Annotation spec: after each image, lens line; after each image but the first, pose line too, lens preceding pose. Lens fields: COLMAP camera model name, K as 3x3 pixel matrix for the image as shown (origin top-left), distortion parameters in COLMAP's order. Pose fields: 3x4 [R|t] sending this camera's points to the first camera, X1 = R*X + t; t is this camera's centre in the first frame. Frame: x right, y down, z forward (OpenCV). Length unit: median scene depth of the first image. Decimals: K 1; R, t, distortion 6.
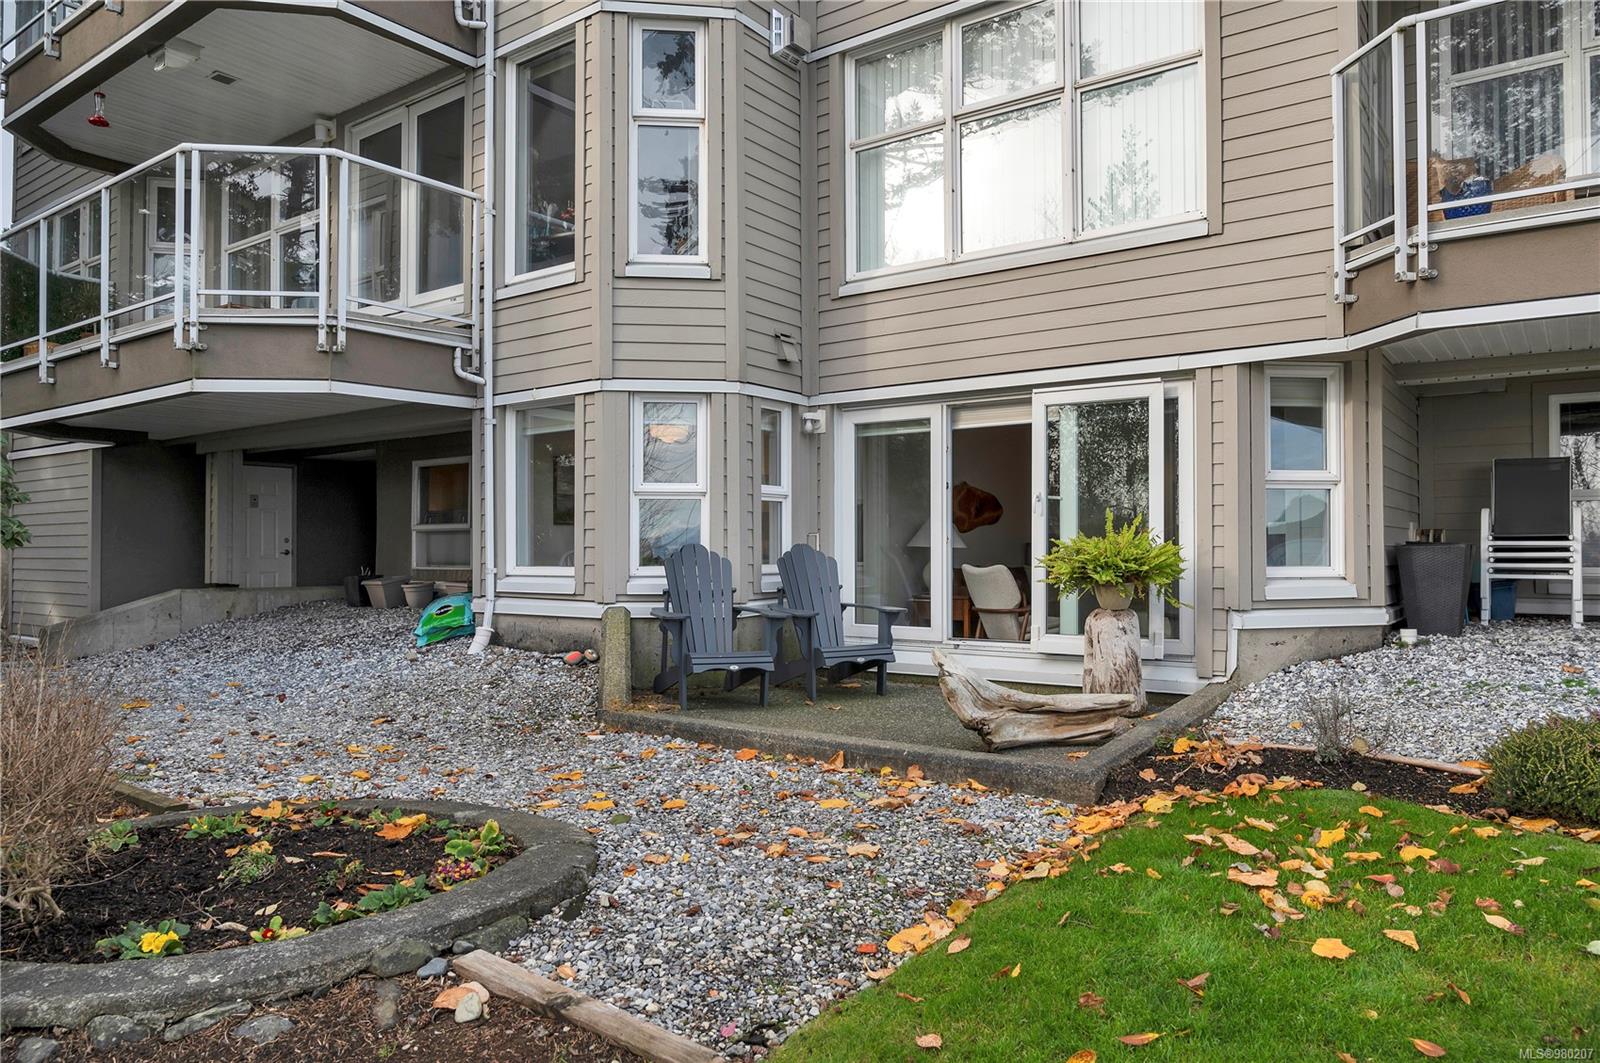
lens RADIAL K [[1072.9, 0, 800.0], [0, 1072.9, 531.5], [0, 0, 1]] dist [-0.005278, 0.001777]
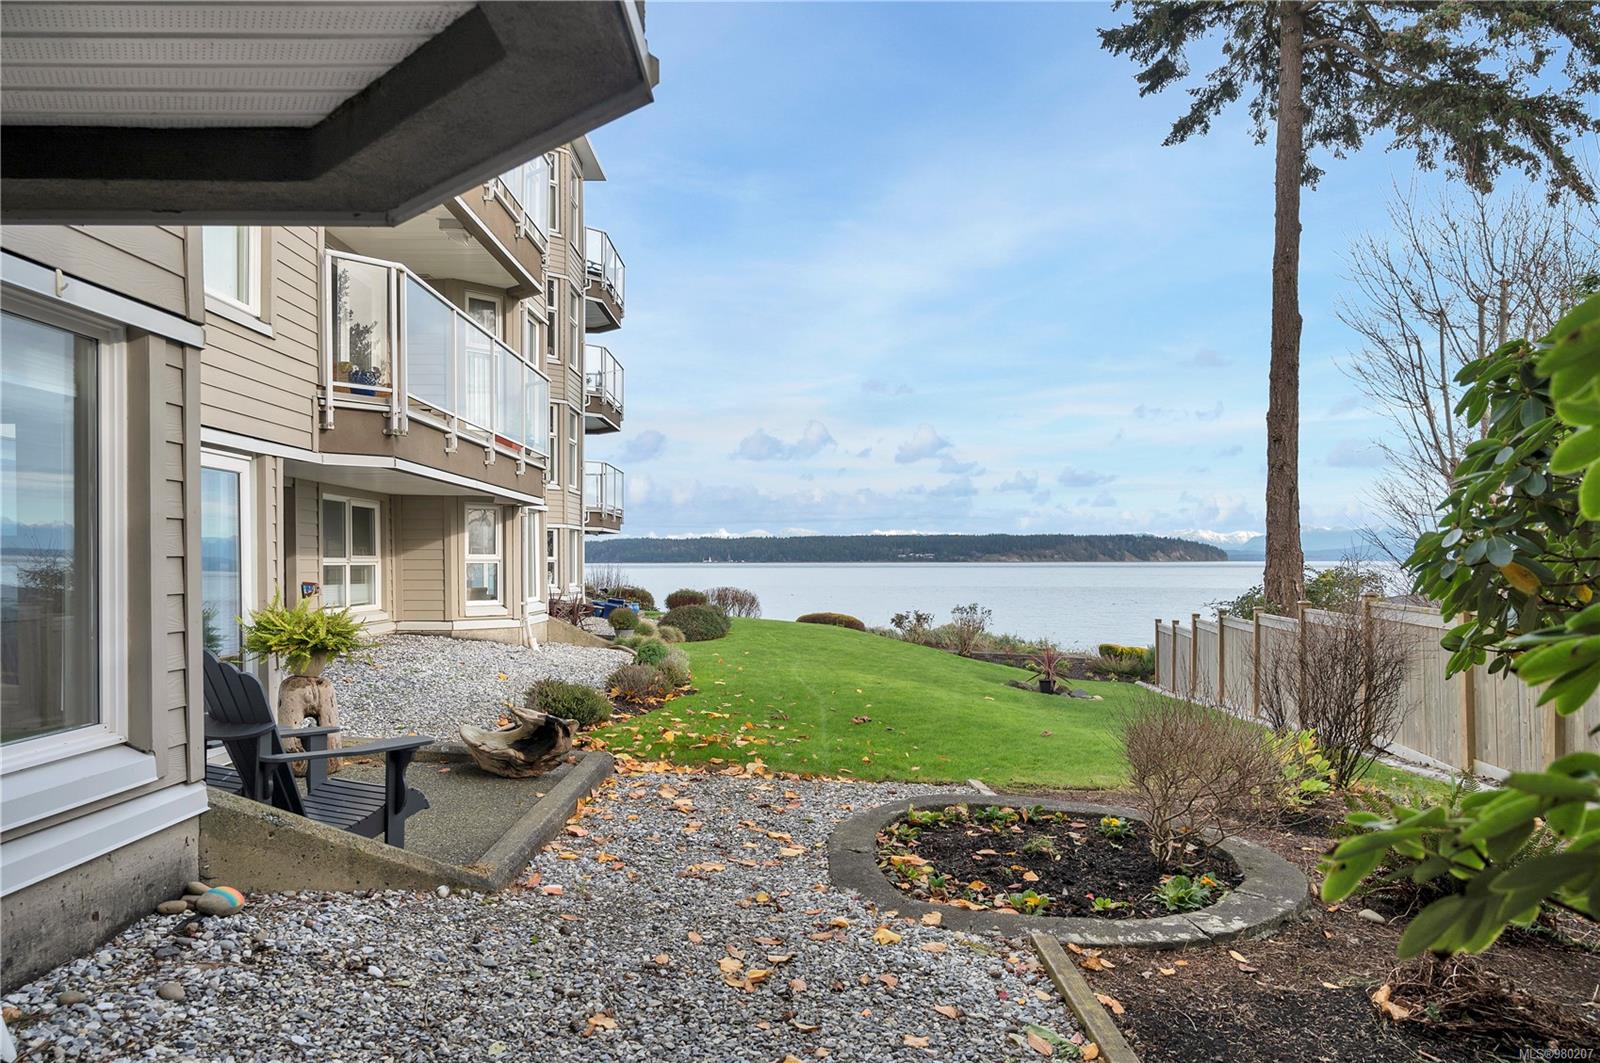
lens RADIAL K [[1066.3, 0, 805.7], [0, 1066.3, 556.4], [0, 0, 1]] dist [-0.012012, 0.003605]
pose [[-0.609042, 0.004753, 0.793124, -0.720128], [-0.013531, 0.999774, -0.016382, -0.030995], [-0.793023, -0.020709, -0.608840, 1.044627]]
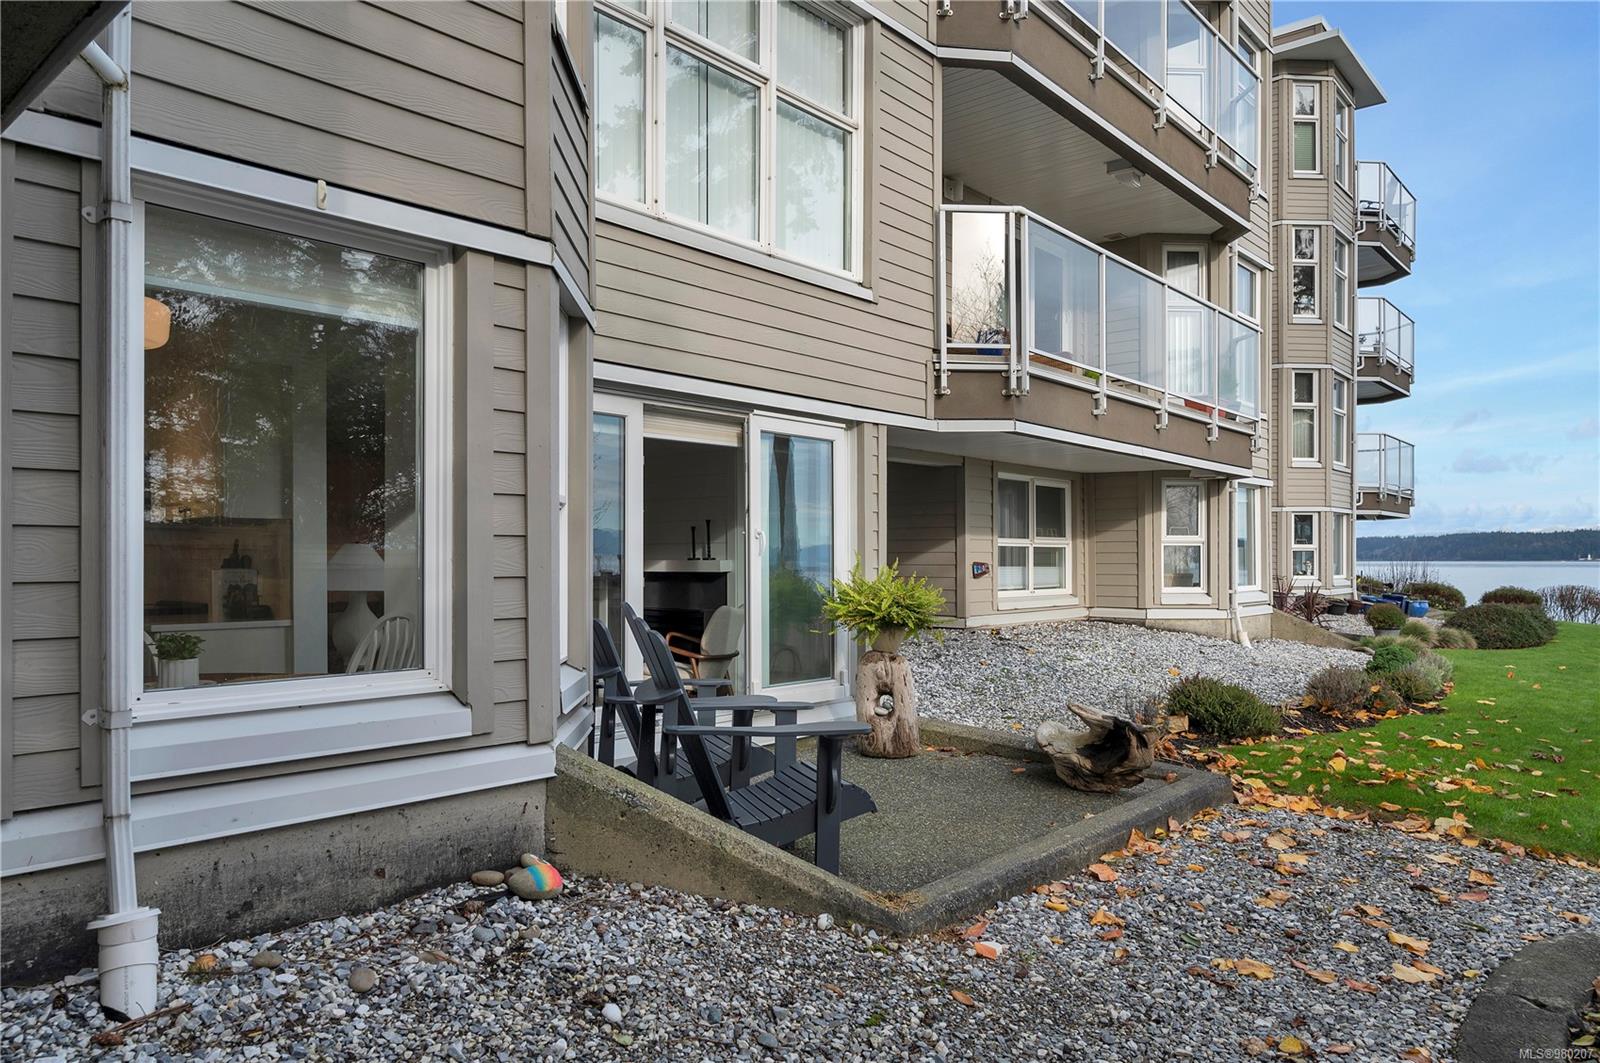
lens RADIAL K [[1066.3, 0, 805.7], [0, 1066.3, 556.4], [0, 0, 1]] dist [-0.012012, 0.003605]
pose [[0.068687, 0.003010, 0.997634, -0.601277], [-0.018497, 0.999827, -0.001743, -0.011571], [-0.997467, -0.018333, 0.068731, 0.835359]]
